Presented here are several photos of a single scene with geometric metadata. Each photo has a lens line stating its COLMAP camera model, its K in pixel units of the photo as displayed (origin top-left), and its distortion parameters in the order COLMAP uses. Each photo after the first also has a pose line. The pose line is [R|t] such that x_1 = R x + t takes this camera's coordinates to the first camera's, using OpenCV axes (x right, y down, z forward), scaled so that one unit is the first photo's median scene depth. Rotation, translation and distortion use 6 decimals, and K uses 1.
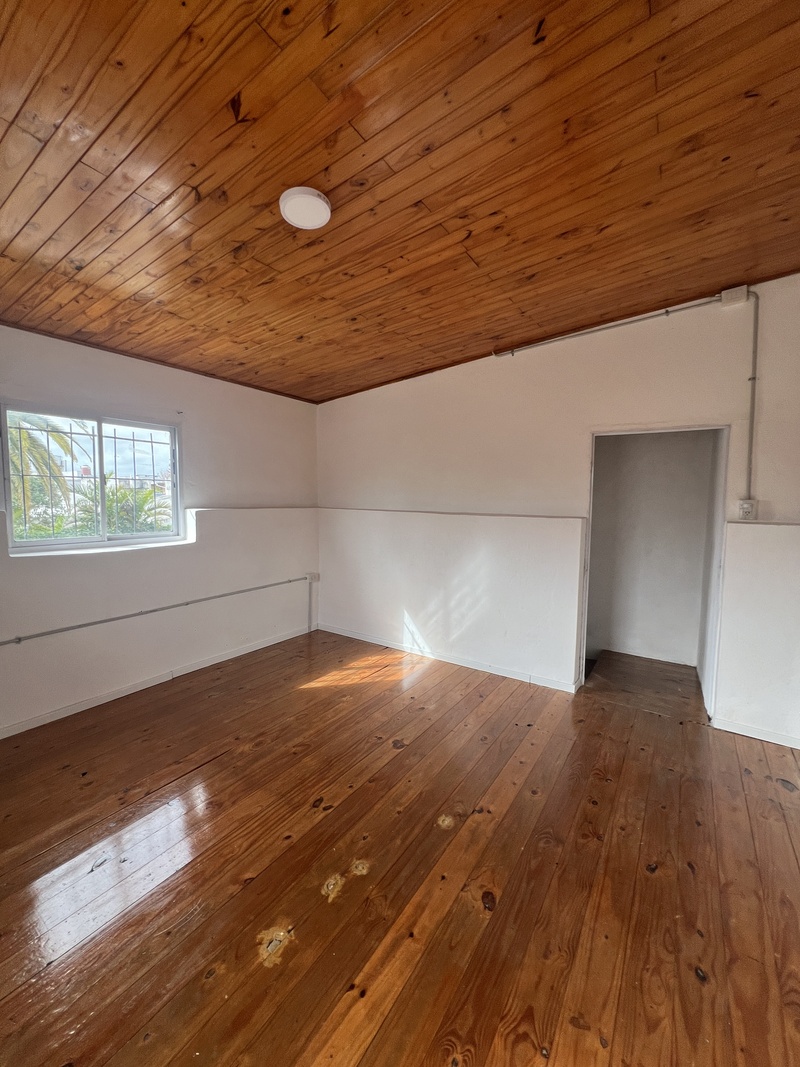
lens RADIAL K [[427.2, 0, 401.3], [0, 427.2, 532.1], [0, 0, 1]] dist [-0.001557, 0.000101]
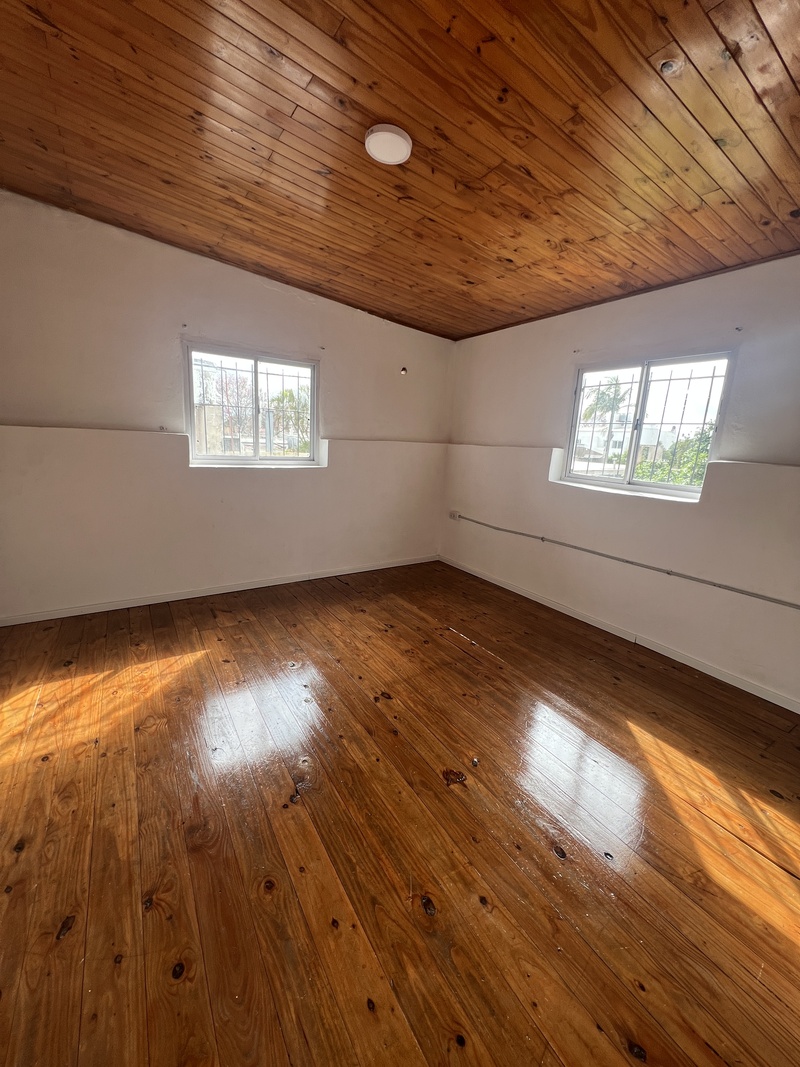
lens RADIAL K [[427.2, 0, 401.9], [0, 427.2, 531.3], [0, 0, 1]] dist [-0.001557, 0.000101]
pose [[-0.399283, 0.167552, -0.901387, 0.472238], [-0.130530, 0.962755, 0.236779, -0.042419], [0.907488, 0.212200, -0.362542, 0.860124]]
